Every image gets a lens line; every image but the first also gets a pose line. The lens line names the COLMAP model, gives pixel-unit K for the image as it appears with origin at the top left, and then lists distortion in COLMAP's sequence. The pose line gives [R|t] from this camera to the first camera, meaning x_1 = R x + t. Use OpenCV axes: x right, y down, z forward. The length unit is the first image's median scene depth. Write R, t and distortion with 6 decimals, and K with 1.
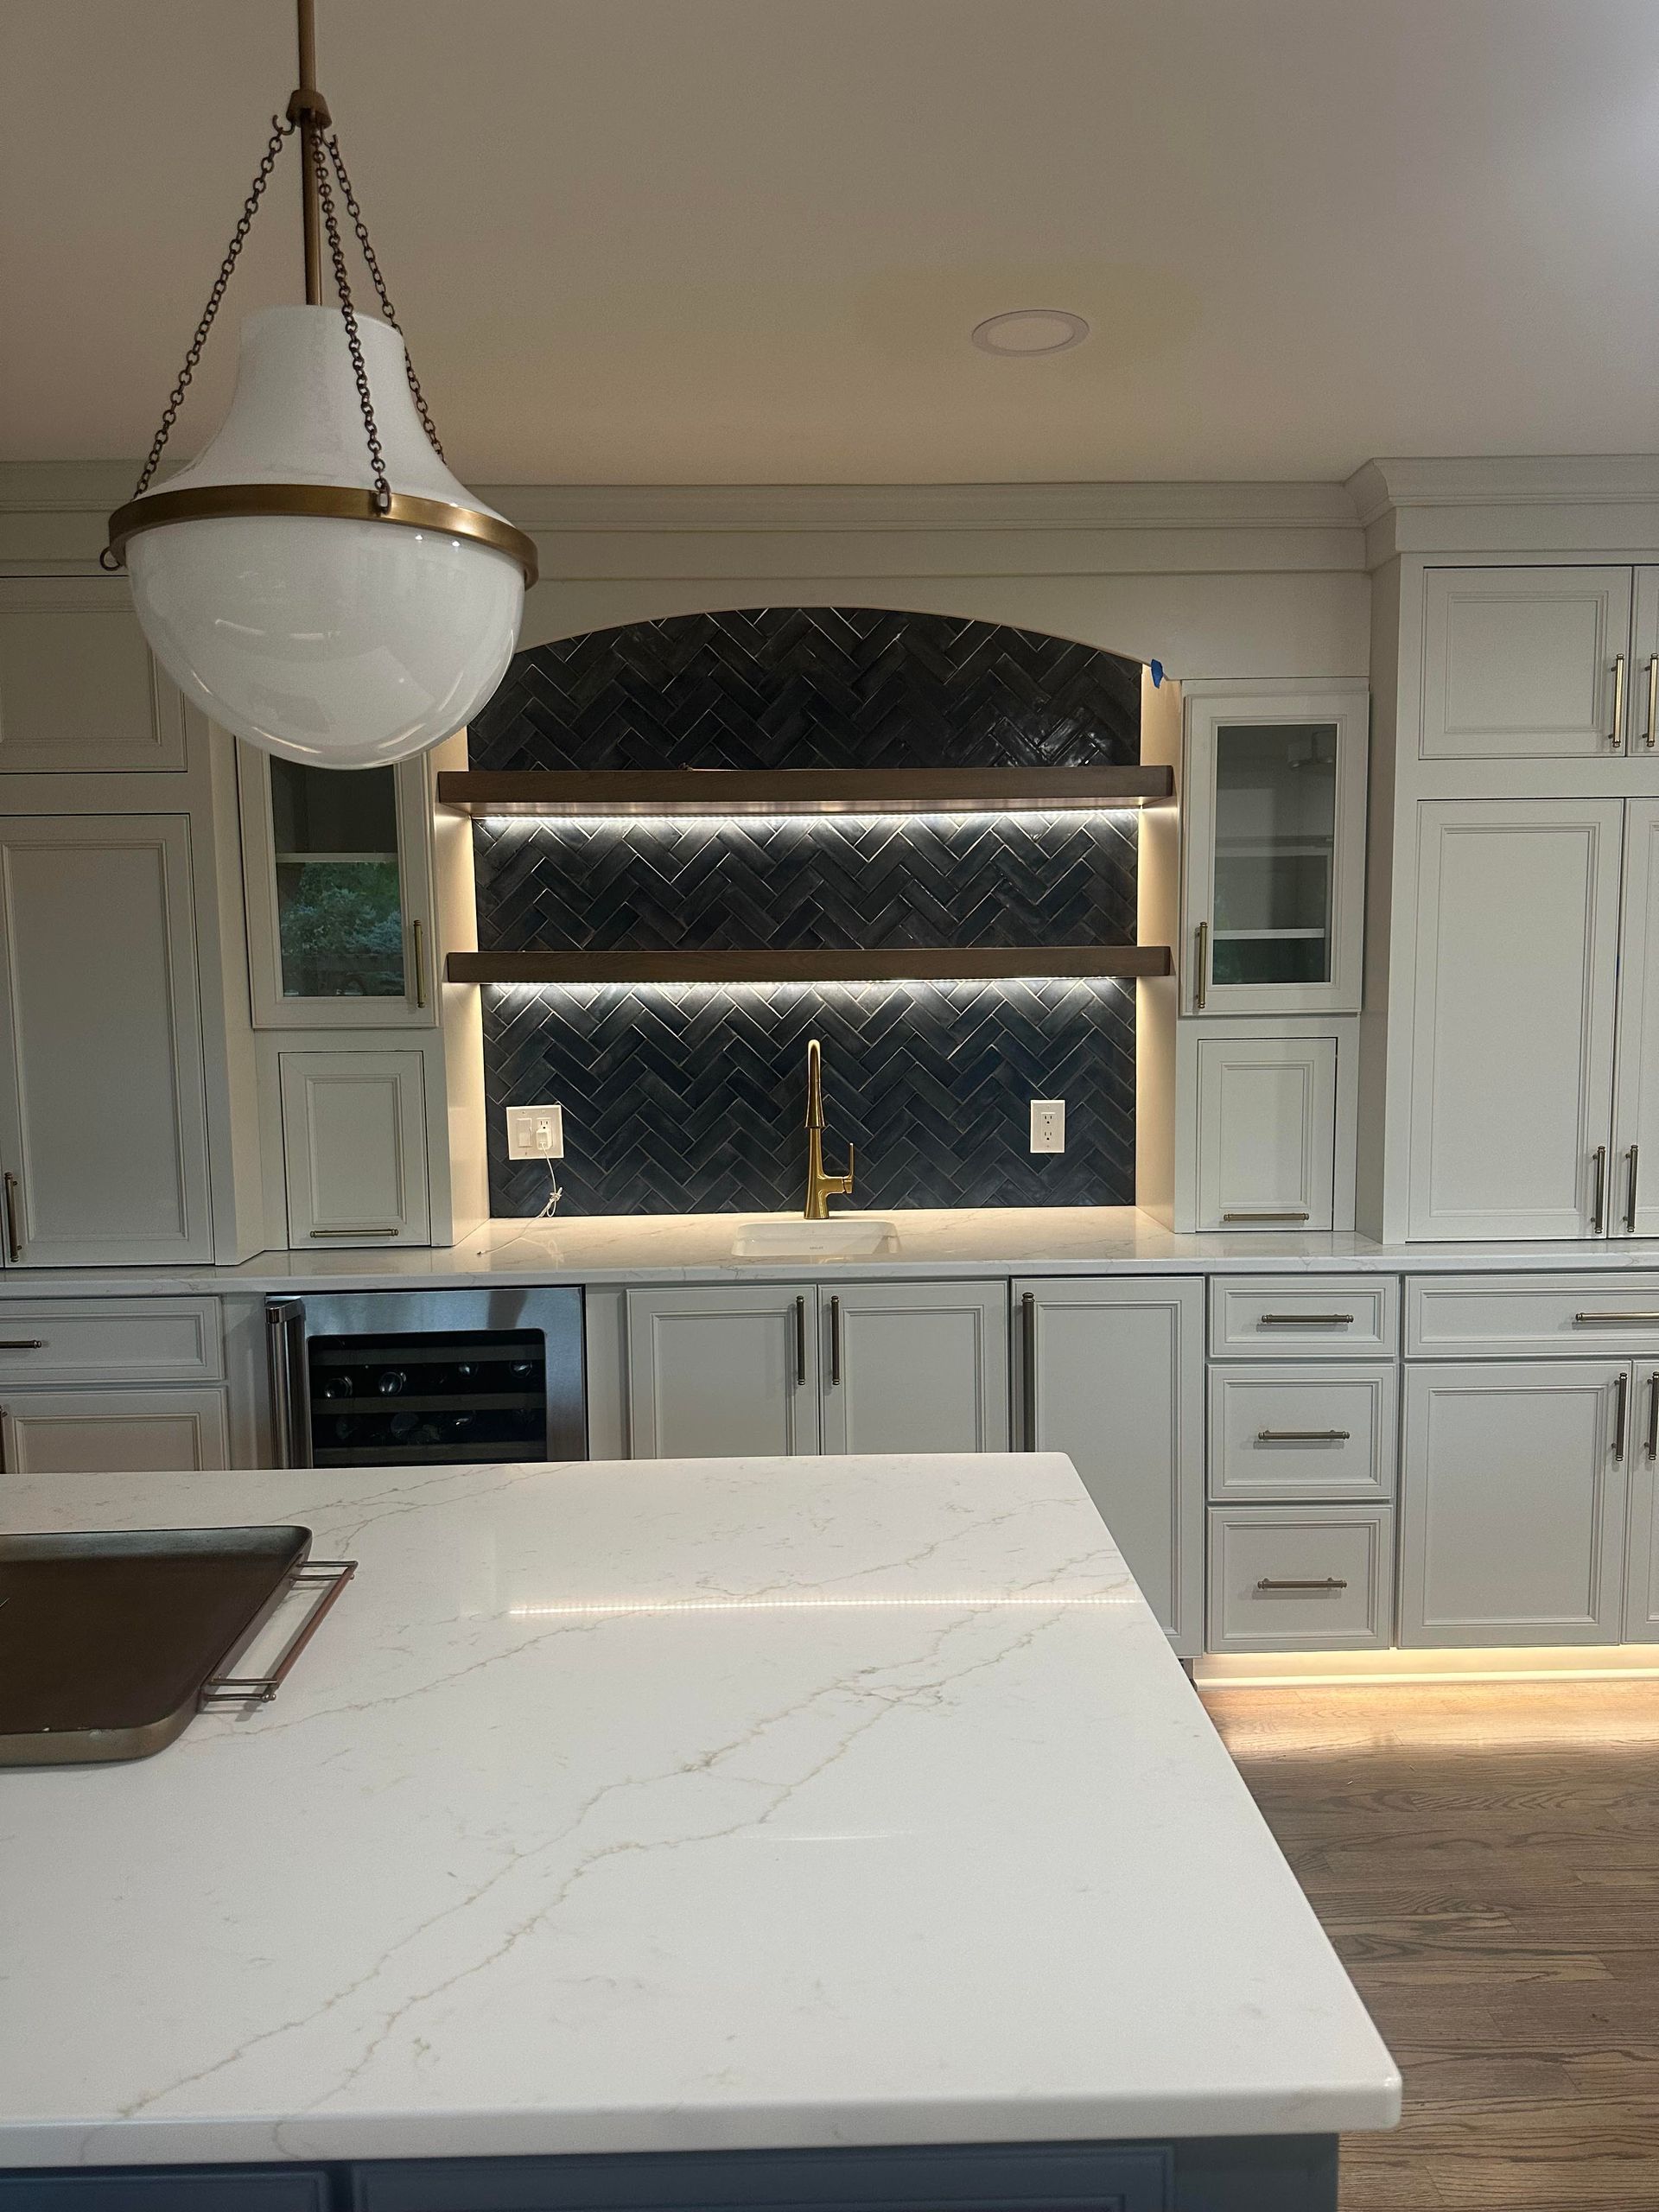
lens RADIAL K [[1501.2, 0, 829.5], [0, 1501.2, 1106.0], [0, 0, 1]] dist [0.054546, -0.002754]
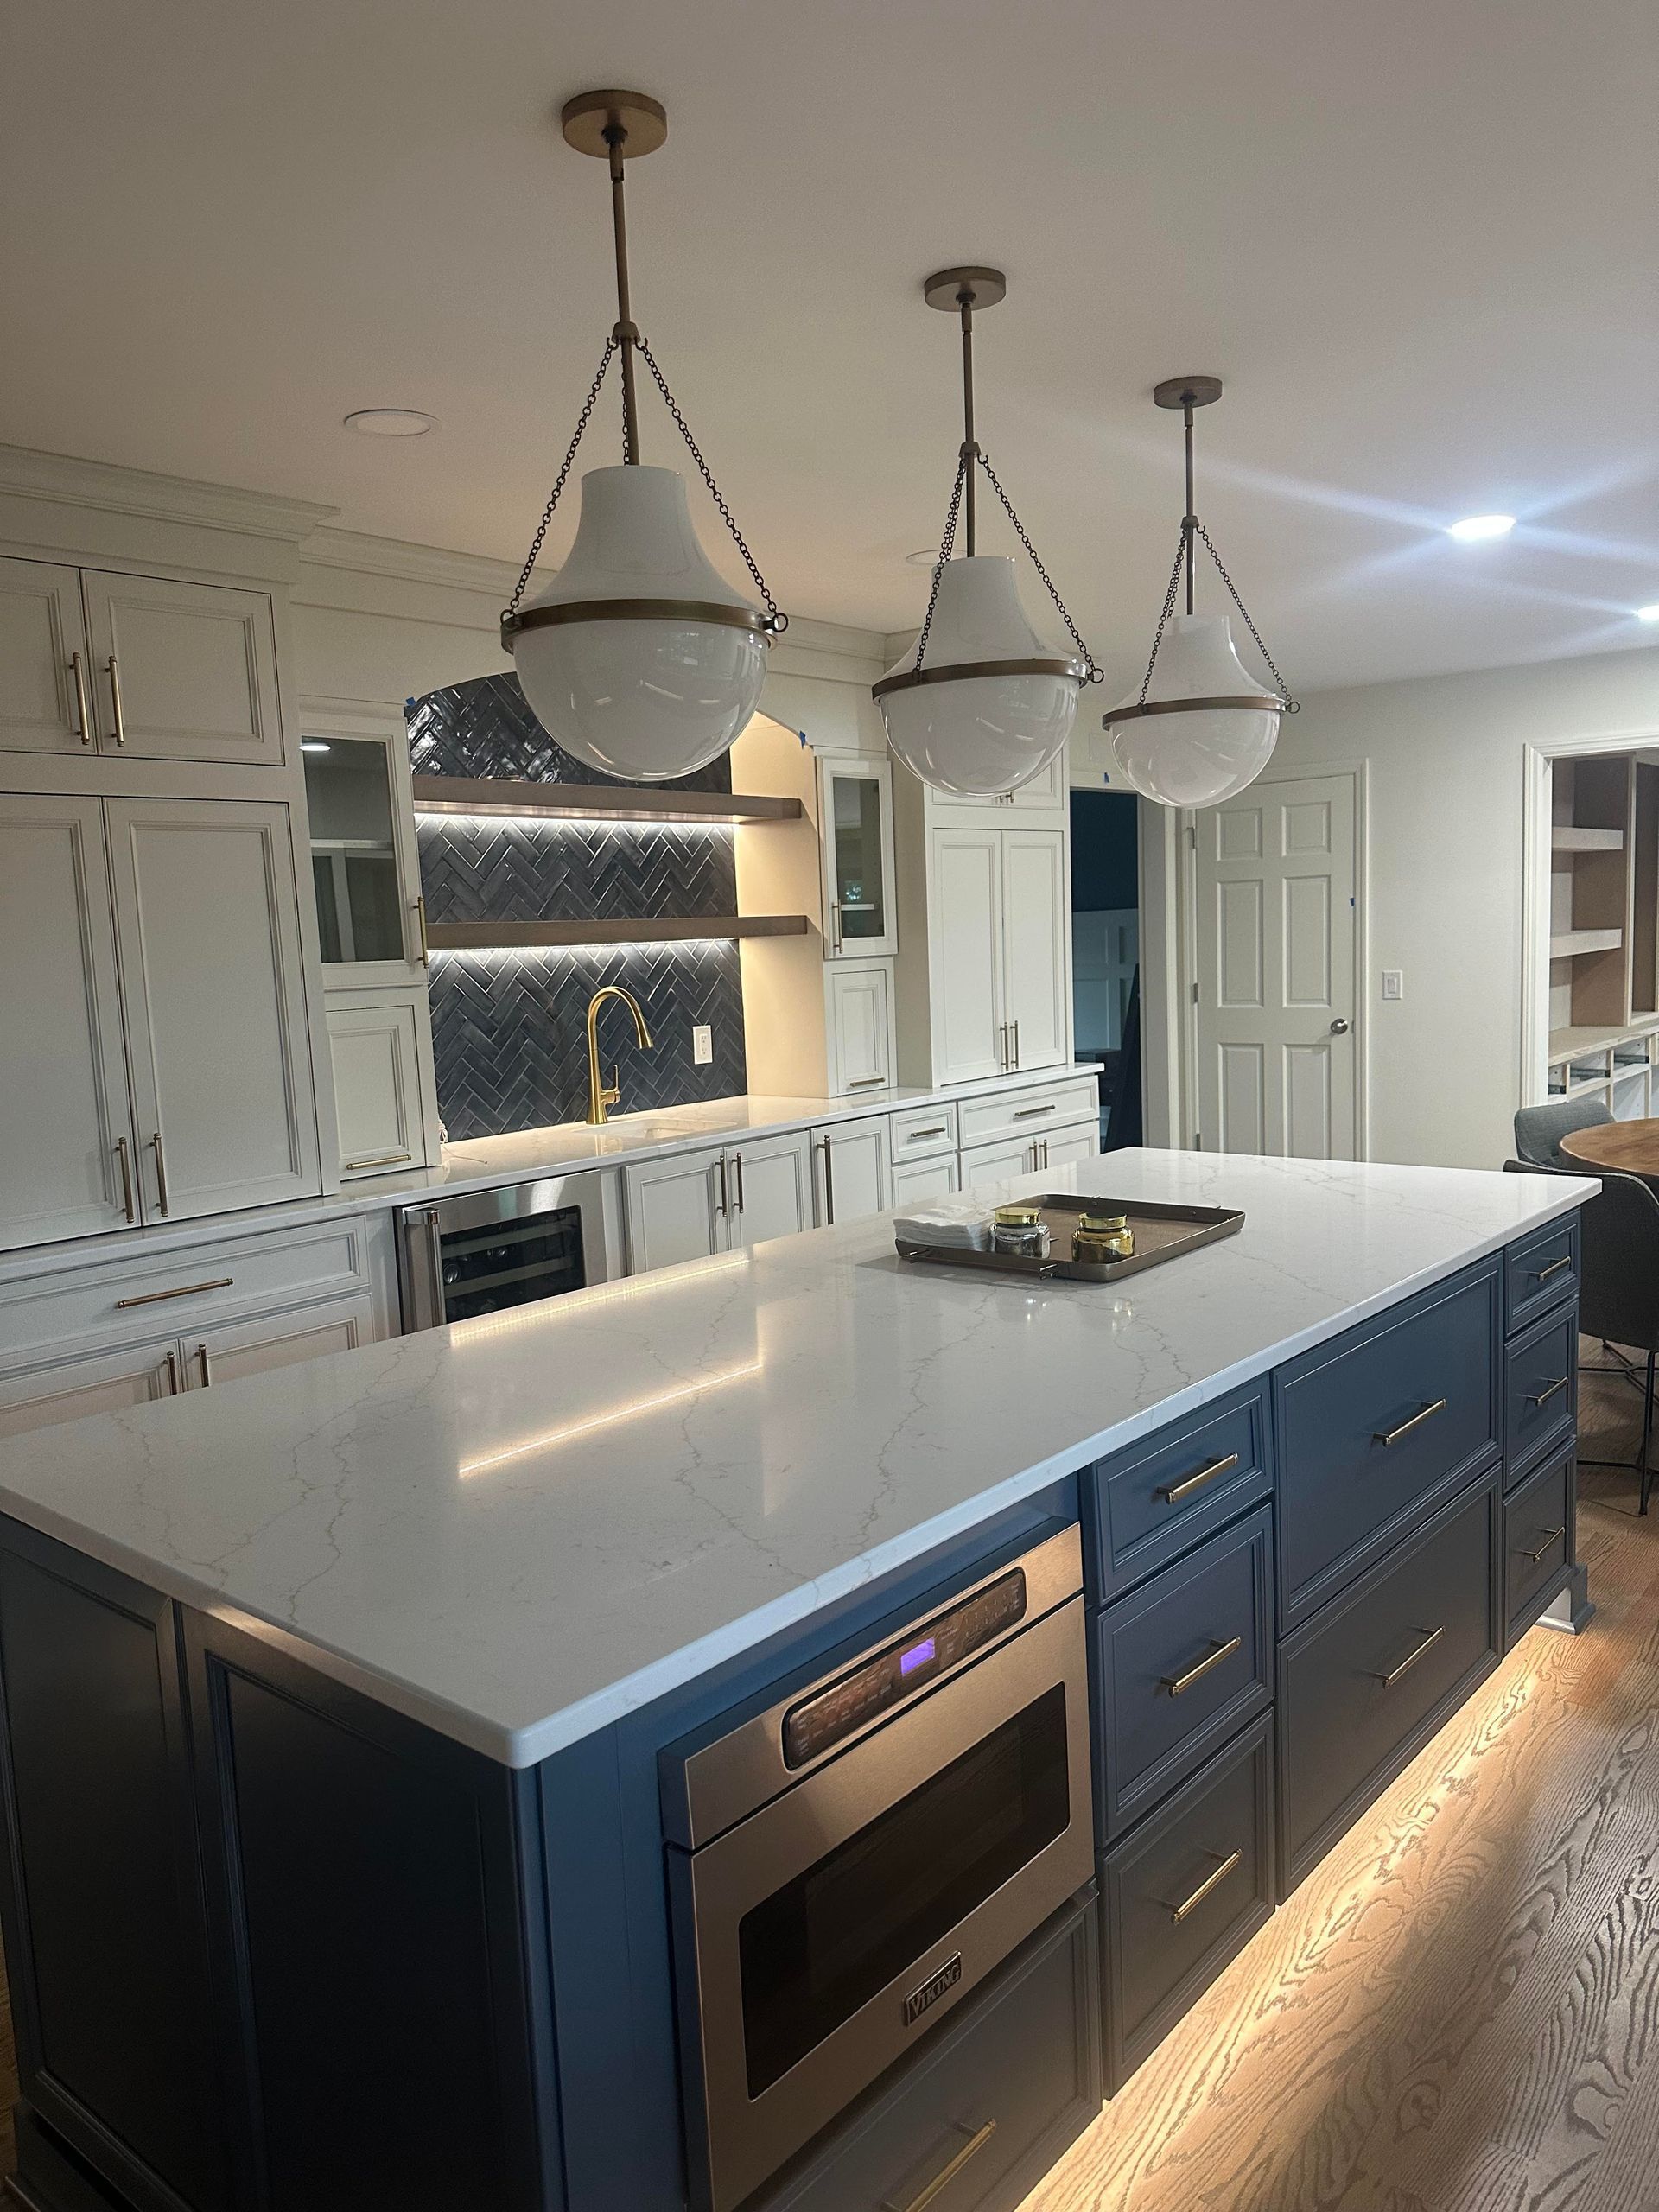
lens RADIAL K [[1545.2, 0, 829.5], [0, 1545.2, 1106.0], [0, 0, 1]] dist [0.091477, 0.000010]
pose [[0.663931, -0.100028, 0.741074, -0.883487], [0.104233, 0.993718, 0.040746, 0.024681], [-0.740494, 0.050192, 0.670186, -0.069465]]
